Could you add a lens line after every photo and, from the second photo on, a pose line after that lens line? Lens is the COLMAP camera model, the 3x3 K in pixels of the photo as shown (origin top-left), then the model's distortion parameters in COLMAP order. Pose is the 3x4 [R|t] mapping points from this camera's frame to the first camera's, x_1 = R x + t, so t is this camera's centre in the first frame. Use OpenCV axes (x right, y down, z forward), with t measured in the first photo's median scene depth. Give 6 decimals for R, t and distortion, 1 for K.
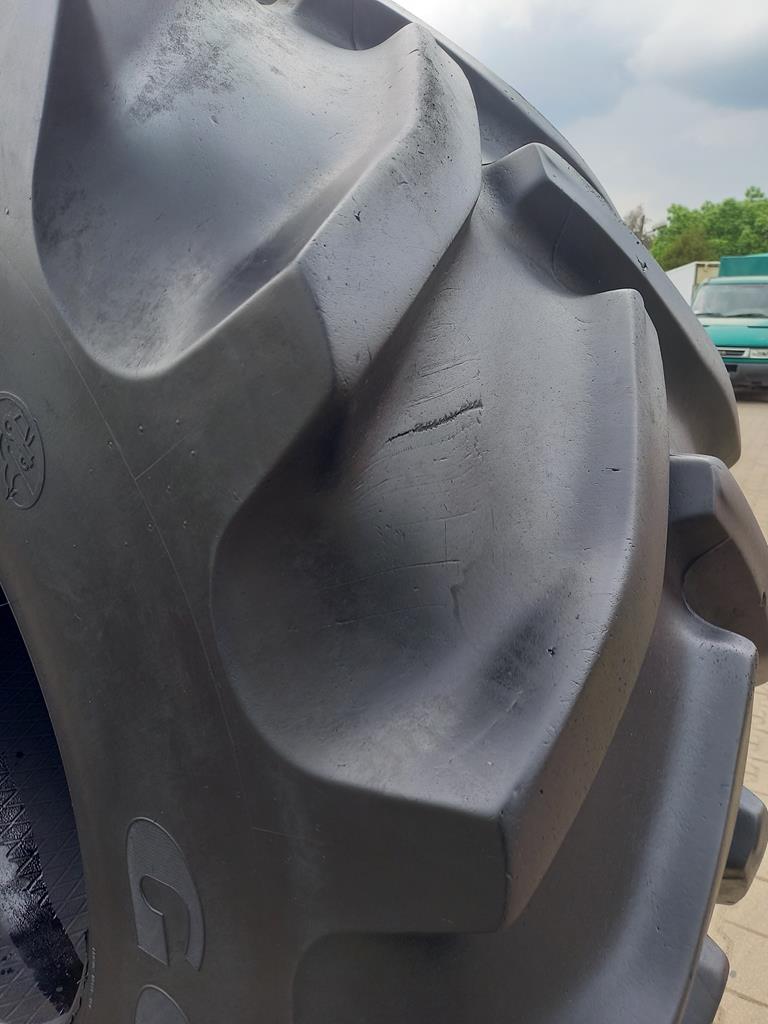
lens RADIAL K [[752.2, 0, 404.5], [0, 752.2, 490.1], [0, 0, 1]] dist [0.059581, -0.057015]
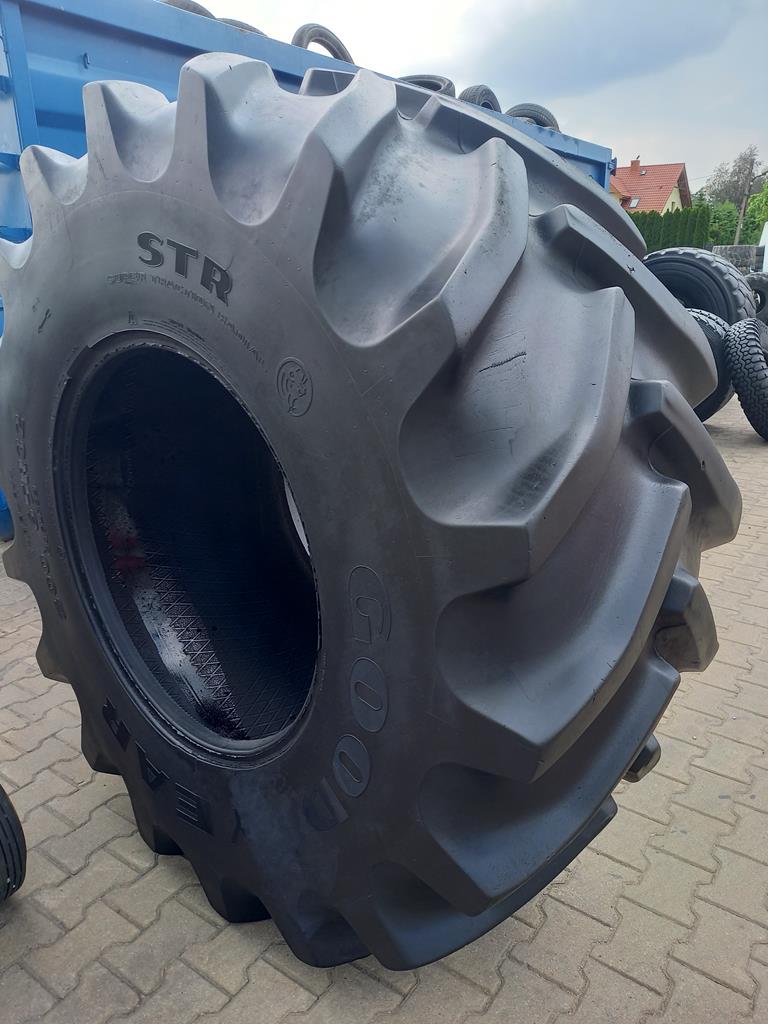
lens RADIAL K [[777.7, 0, 384.0], [0, 777.7, 512.0], [0, 0, 1]] dist [0.058503, -0.081894]
pose [[0.988590, -0.003272, -0.150594, 0.041030], [0.013378, 0.997720, 0.066143, 0.173648], [0.150035, -0.067403, 0.986380, -1.205925]]
